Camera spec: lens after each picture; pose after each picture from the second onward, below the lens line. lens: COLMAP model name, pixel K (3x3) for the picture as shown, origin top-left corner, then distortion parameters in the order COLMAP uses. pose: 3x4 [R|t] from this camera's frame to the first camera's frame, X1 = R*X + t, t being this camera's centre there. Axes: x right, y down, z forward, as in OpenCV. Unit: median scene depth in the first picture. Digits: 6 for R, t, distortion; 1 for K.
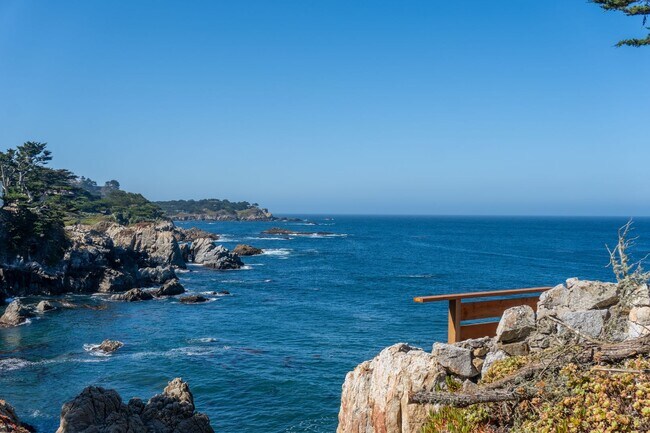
lens RADIAL K [[764.1, 0, 331.7], [0, 764.1, 218.8], [0, 0, 1]] dist [0.003990, -0.014613]
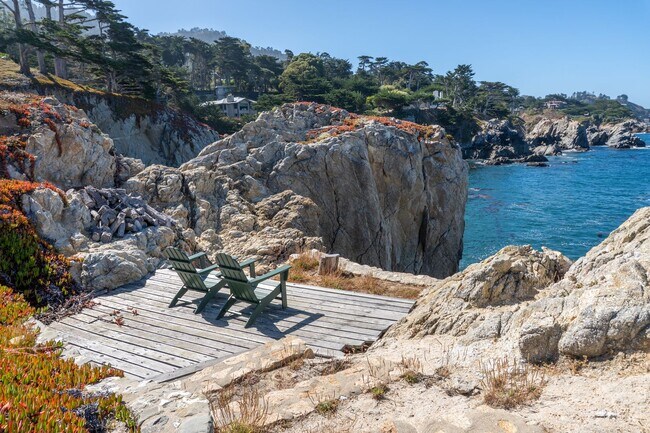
lens RADIAL K [[449.2, 0, 325.0], [0, 449.2, 216.5], [0, 0, 1]] dist [-0.055175, 0.002650]
pose [[0.611242, 0.116115, -0.782880, 0.144372], [0.040326, 0.983325, 0.177330, 0.025454], [0.790416, -0.139962, 0.596367, 0.138947]]
